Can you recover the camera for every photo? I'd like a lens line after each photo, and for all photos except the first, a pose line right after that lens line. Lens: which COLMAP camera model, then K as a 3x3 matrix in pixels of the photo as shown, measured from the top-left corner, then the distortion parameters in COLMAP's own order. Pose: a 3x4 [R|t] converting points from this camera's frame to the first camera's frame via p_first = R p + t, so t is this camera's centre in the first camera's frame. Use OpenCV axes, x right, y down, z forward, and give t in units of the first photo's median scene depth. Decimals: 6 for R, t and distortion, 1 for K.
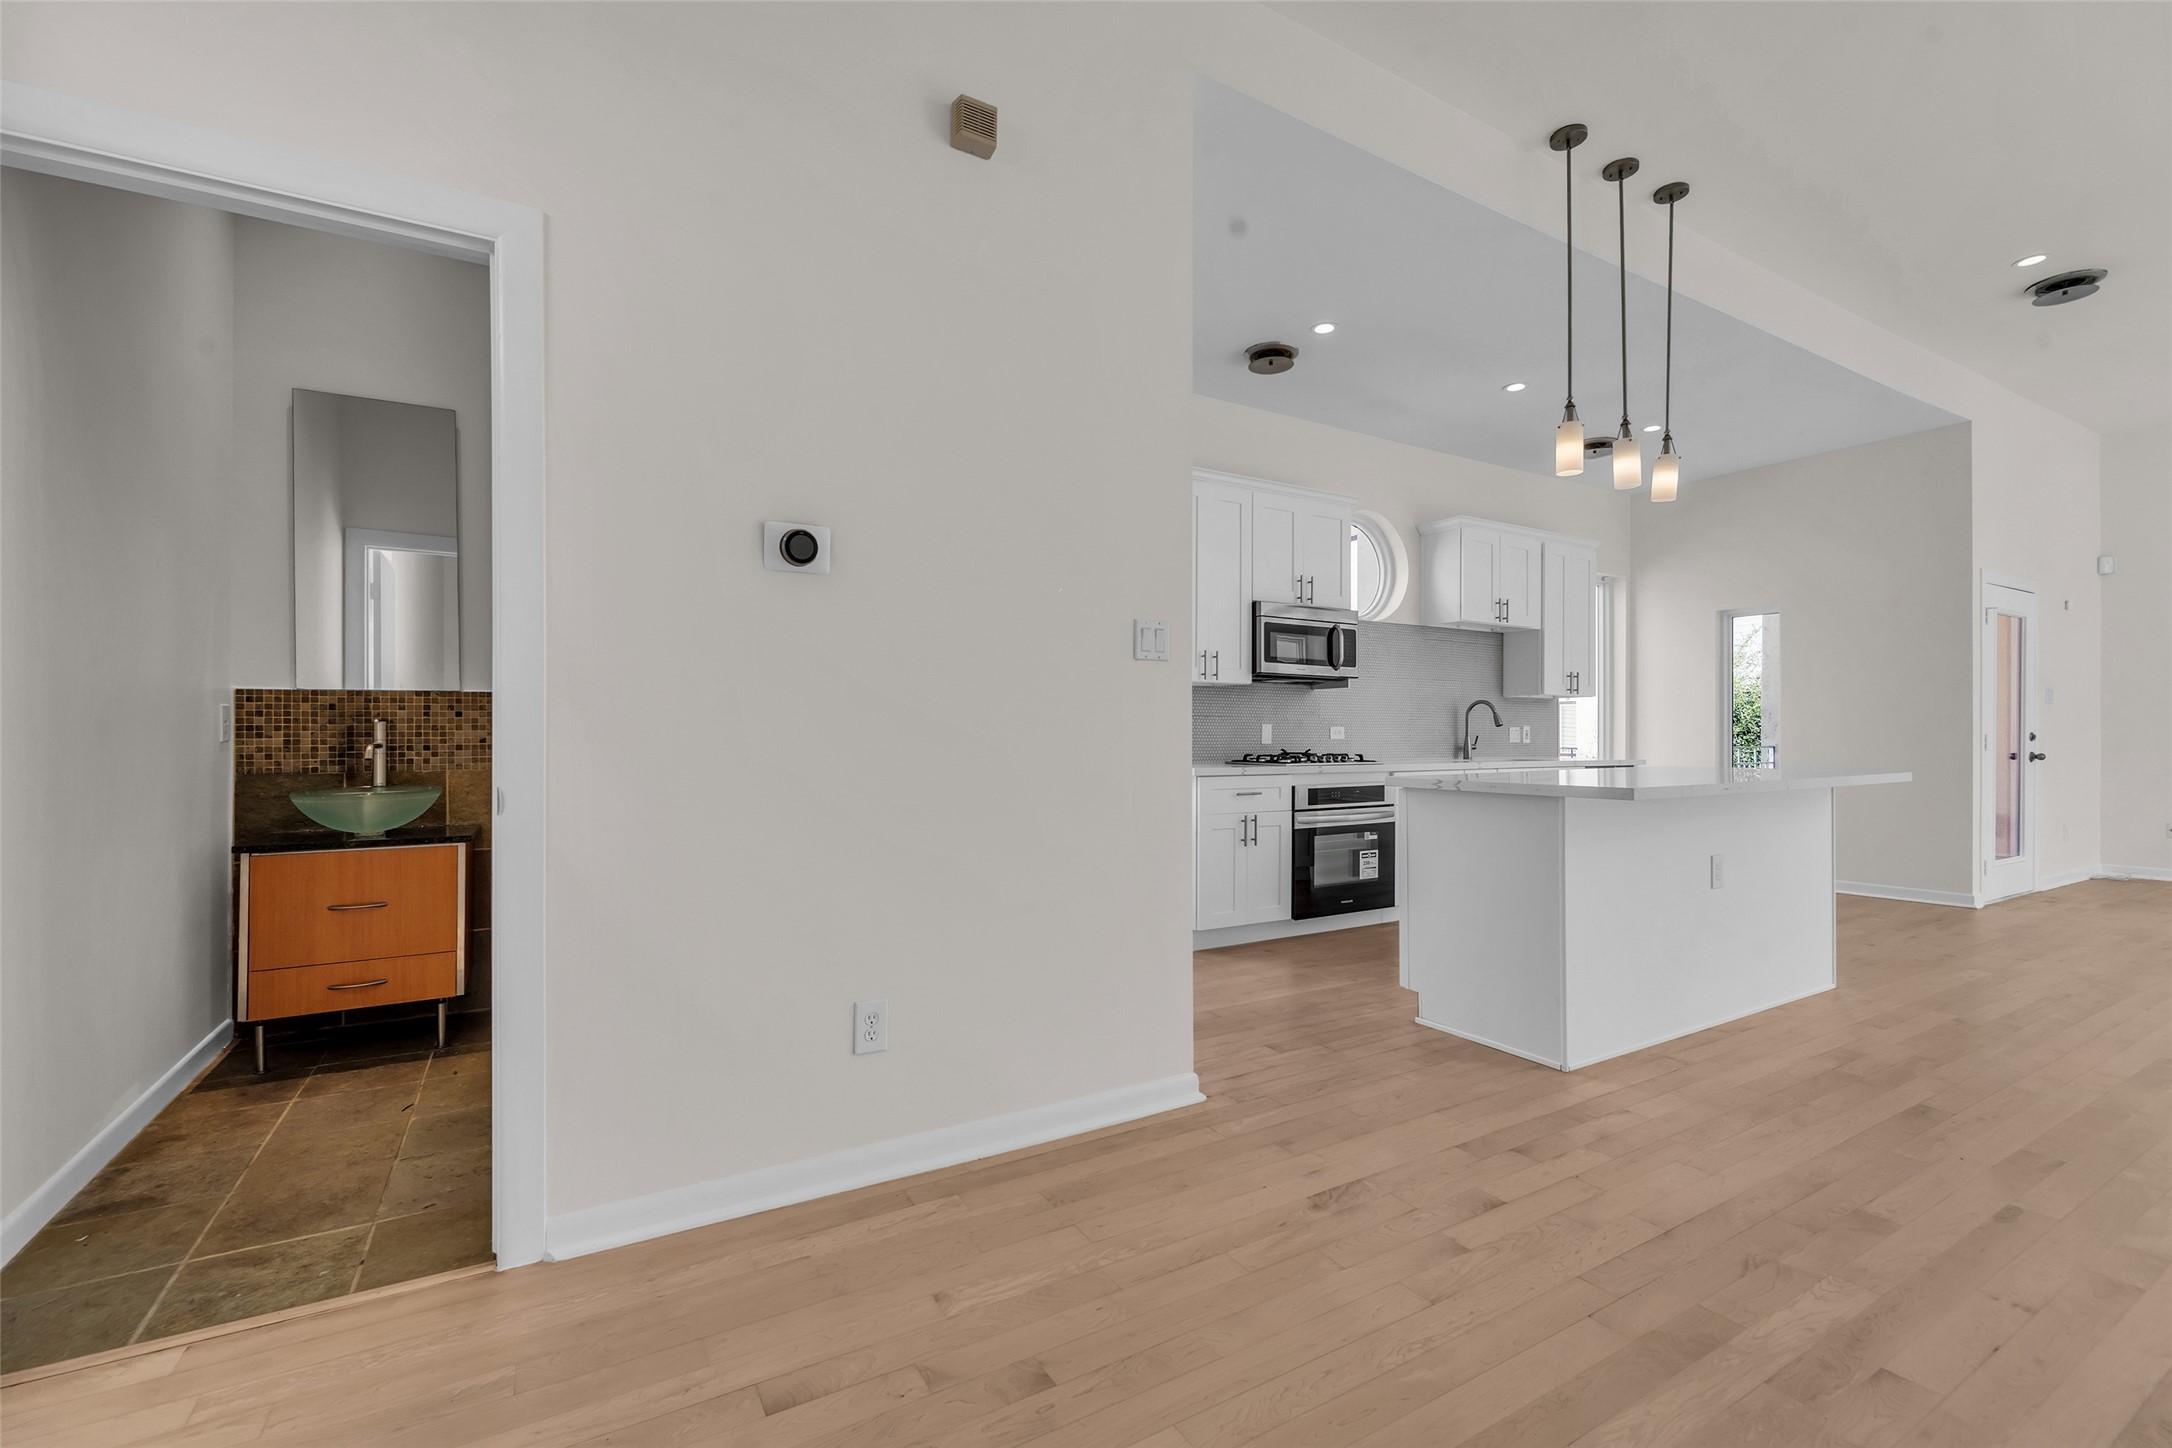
lens RADIAL K [[913.5, 0, 1074.2], [0, 913.5, 736.1], [0, 0, 1]] dist [0.001732, 0.000115]
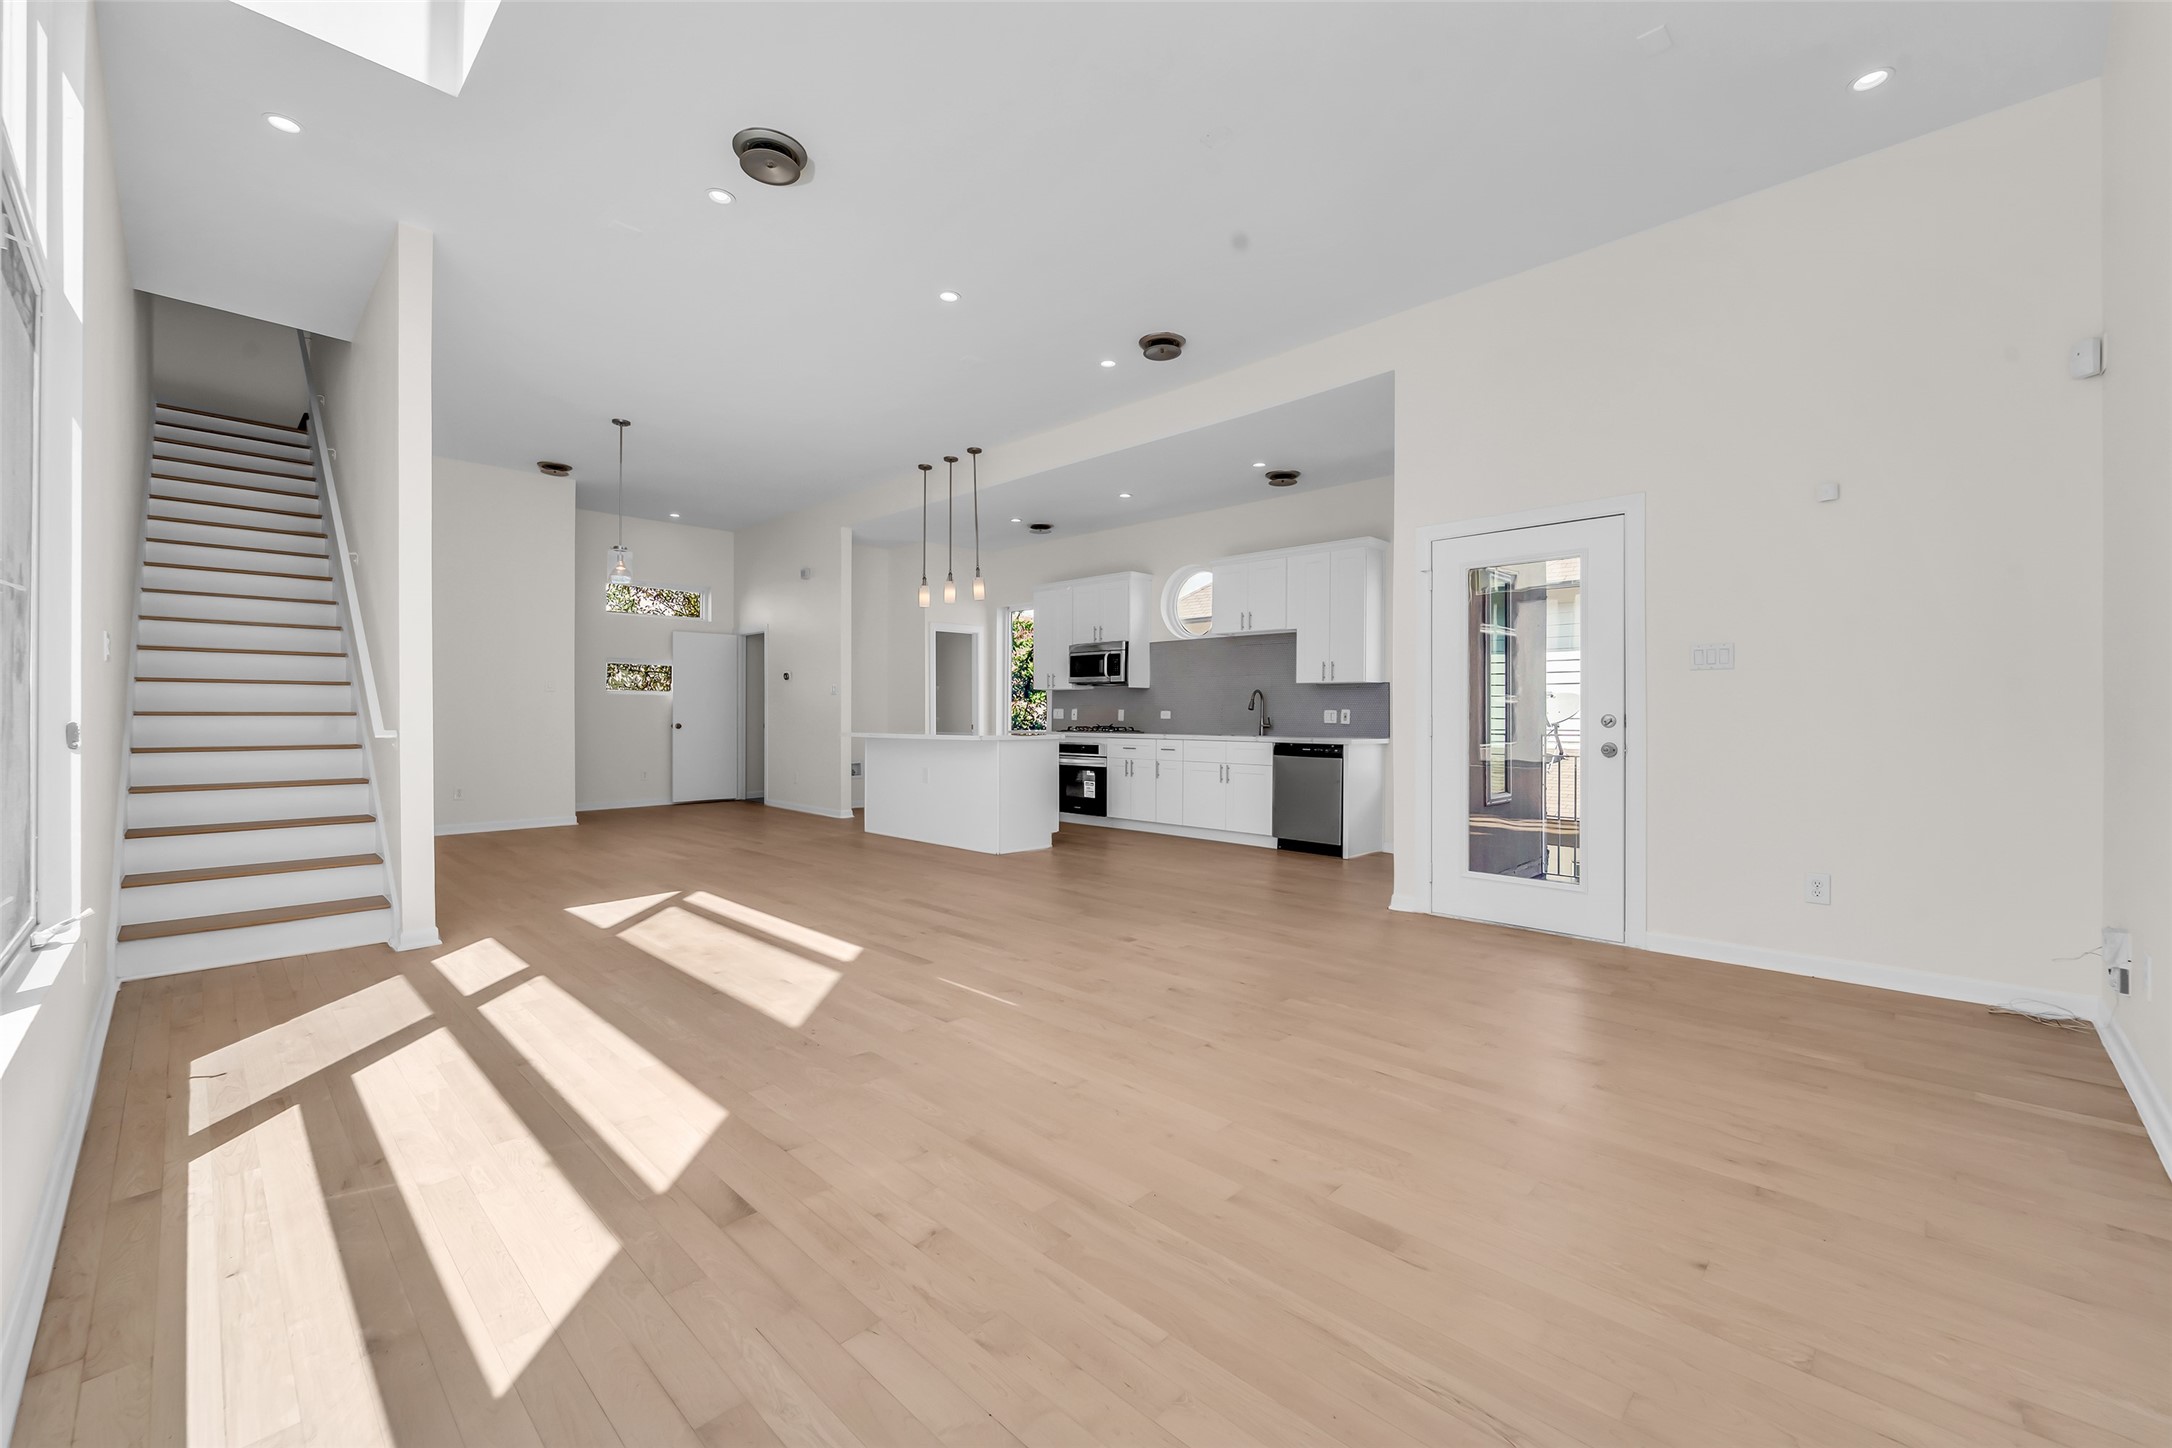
lens RADIAL K [[874.1, 0, 1077.6], [0, 874.1, 722.4], [0, 0, 1]] dist [-0.000997, -0.000318]
pose [[0.265795, 0.009461, -0.963983, 1.912037], [-0.004257, 0.999954, 0.008641, -0.003066], [0.964020, 0.001807, 0.265823, 0.517302]]
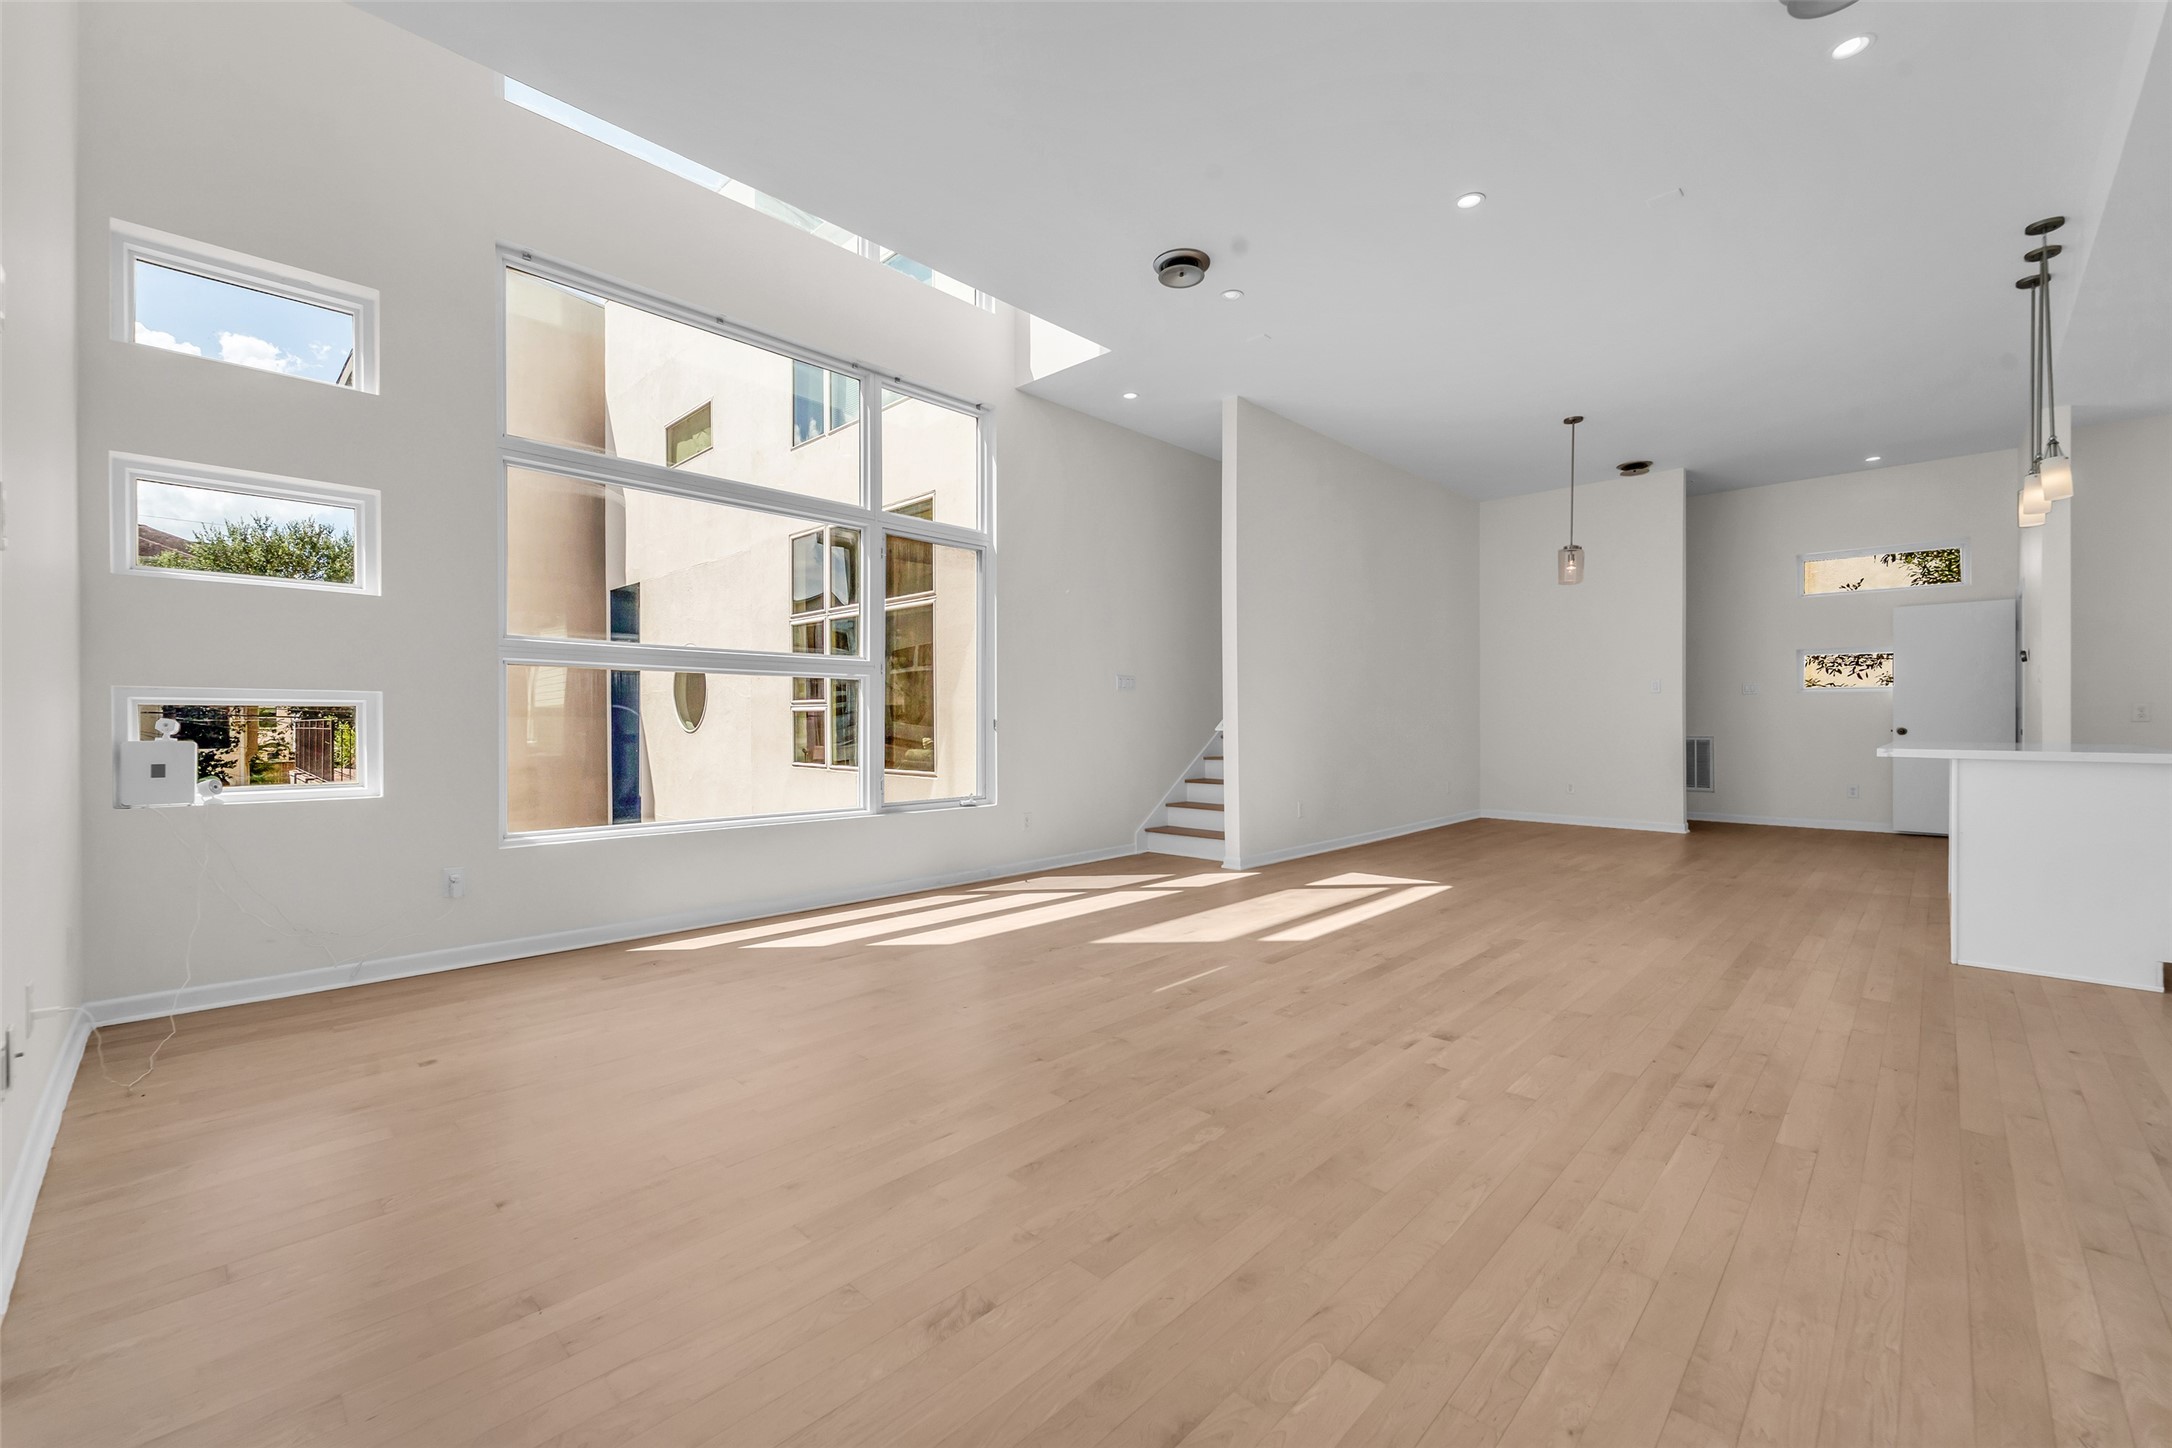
lens RADIAL K [[874.1, 0, 1077.6], [0, 874.1, 722.4], [0, 0, 1]] dist [-0.000997, -0.000318]
pose [[-0.963517, 0.001736, -0.267641, 1.518896], [0.000040, 0.999980, 0.006341, 0.000977], [0.267647, 0.006099, -0.963498, 1.255502]]
